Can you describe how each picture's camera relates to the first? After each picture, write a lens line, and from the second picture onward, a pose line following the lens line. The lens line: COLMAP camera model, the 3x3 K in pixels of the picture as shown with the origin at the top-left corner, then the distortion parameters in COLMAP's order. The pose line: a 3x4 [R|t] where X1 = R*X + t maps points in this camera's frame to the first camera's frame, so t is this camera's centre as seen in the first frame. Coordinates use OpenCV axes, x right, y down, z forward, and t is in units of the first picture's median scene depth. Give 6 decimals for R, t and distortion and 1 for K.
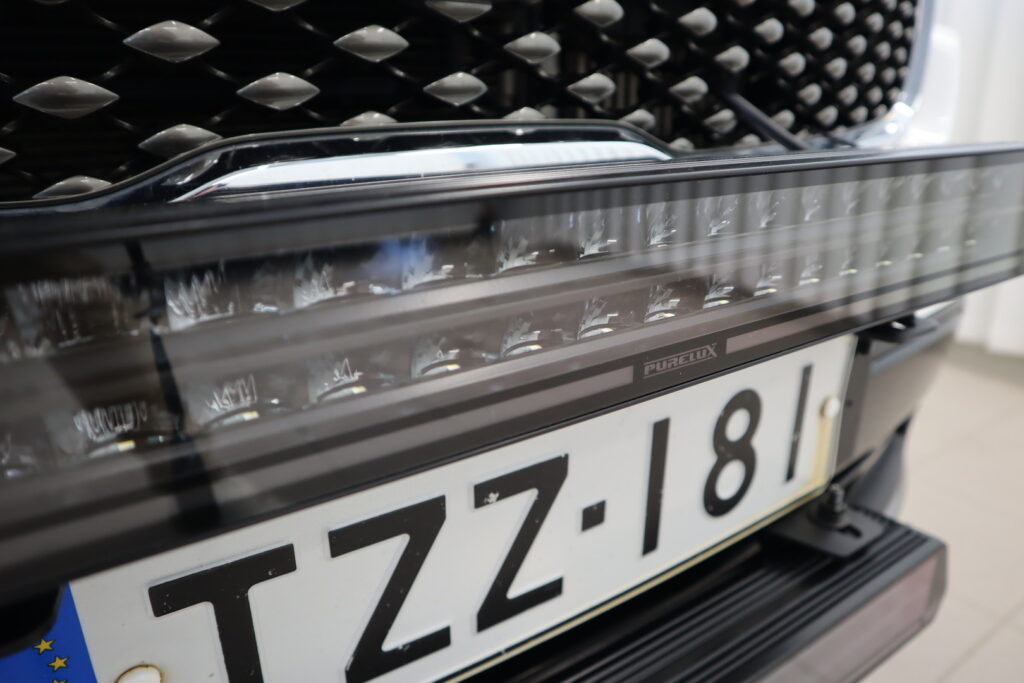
lens RADIAL K [[712.7, 0, 512.0], [0, 712.7, 341.5], [0, 0, 1]] dist [-0.134120, 0.091551]
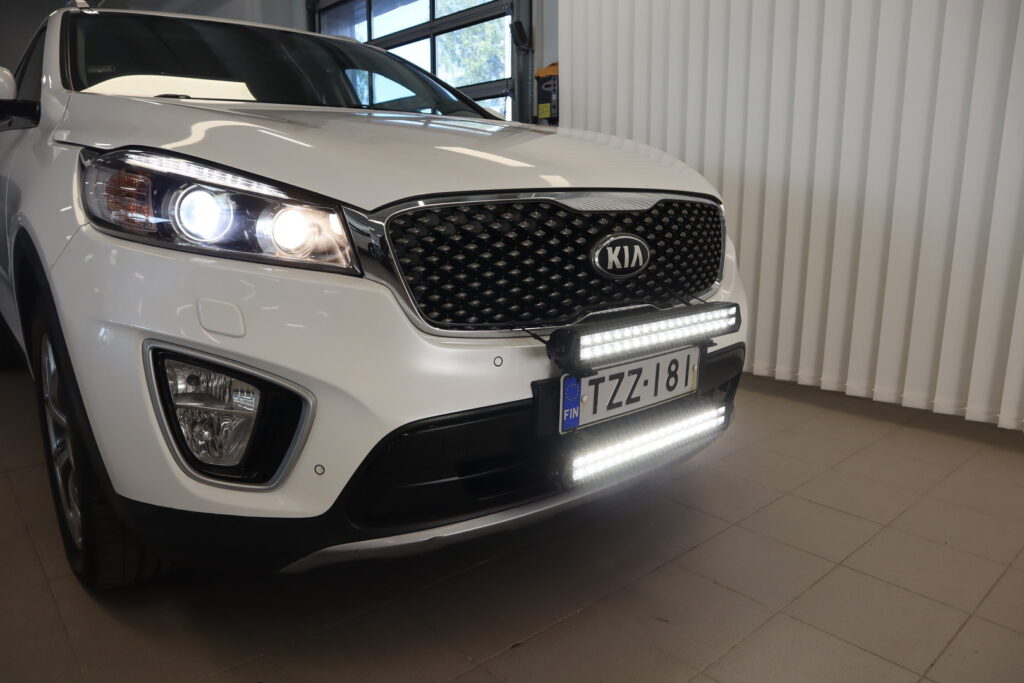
lens RADIAL K [[712.7, 0, 512.0], [0, 712.7, 341.5], [0, 0, 1]] dist [-0.134120, 0.091551]
pose [[0.991456, -0.008528, 0.130163, -1.245874], [0.024110, 0.992648, -0.118610, 0.457823], [-0.128194, 0.120735, 0.984373, -3.227022]]
